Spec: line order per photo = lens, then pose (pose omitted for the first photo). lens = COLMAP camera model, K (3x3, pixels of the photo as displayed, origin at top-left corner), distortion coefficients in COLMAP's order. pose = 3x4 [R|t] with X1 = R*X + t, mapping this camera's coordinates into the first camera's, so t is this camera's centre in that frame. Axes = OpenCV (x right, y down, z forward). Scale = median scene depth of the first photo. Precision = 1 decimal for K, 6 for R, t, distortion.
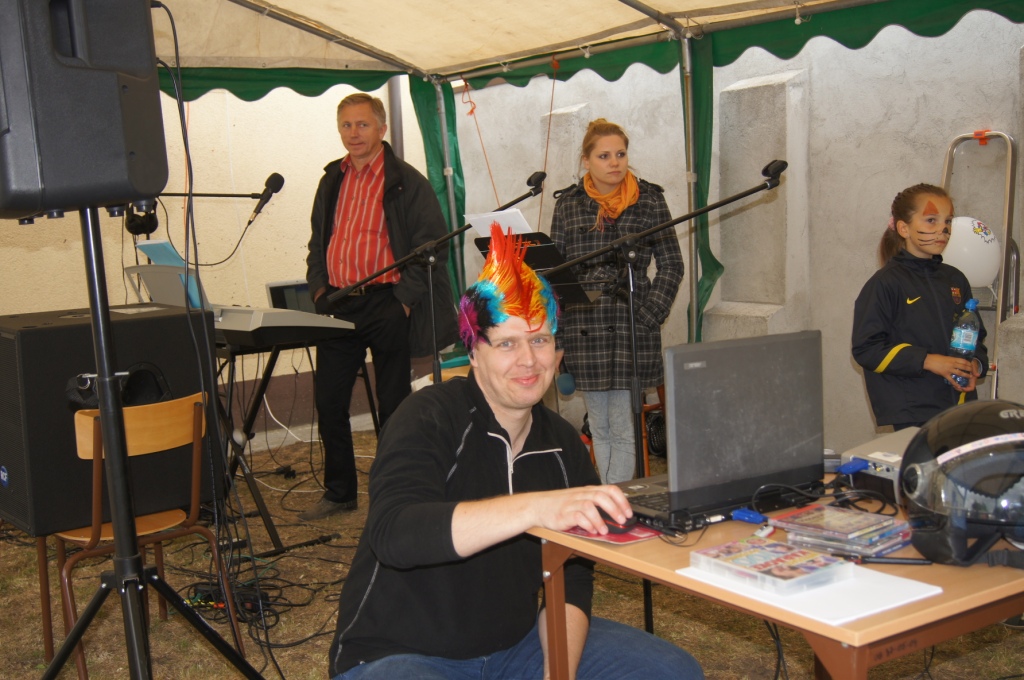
lens RADIAL K [[1241.5, 0, 512.0], [0, 1241.5, 340.0], [0, 0, 1]] dist [-0.008083, -0.000272]
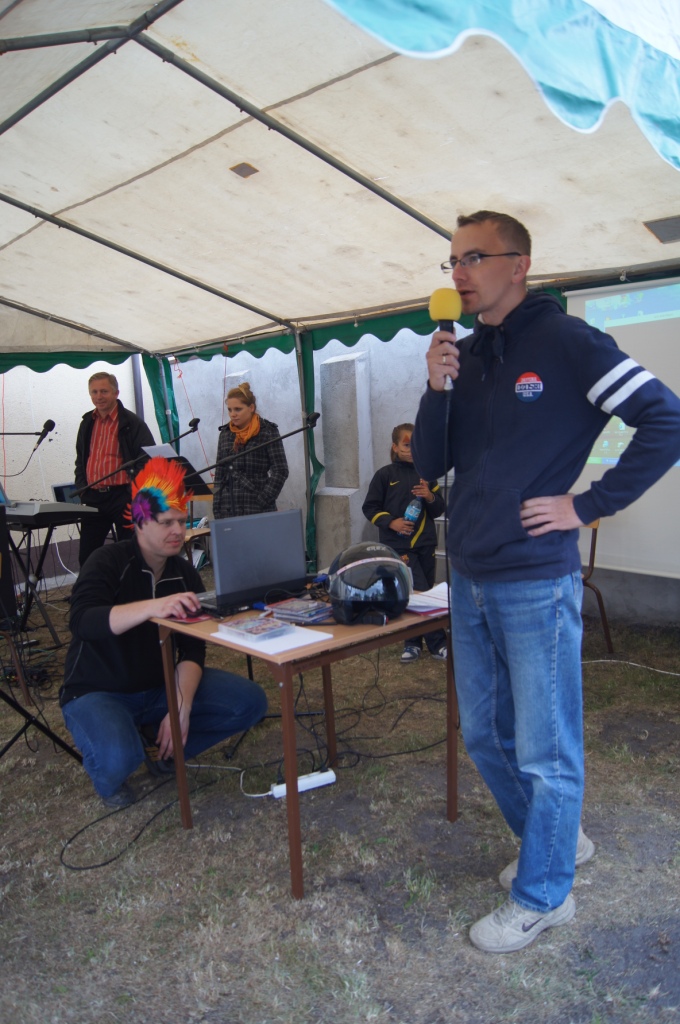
lens RADIAL K [[807.9, 0, 340.0], [0, 807.9, 512.0], [0, 0, 1]] dist [-0.052500, 0.002302]
pose [[0.993469, -0.034998, 0.108606, 0.070904], [0.034594, 0.999386, 0.005598, -0.003245], [-0.108735, -0.001804, 0.994069, -0.104857]]
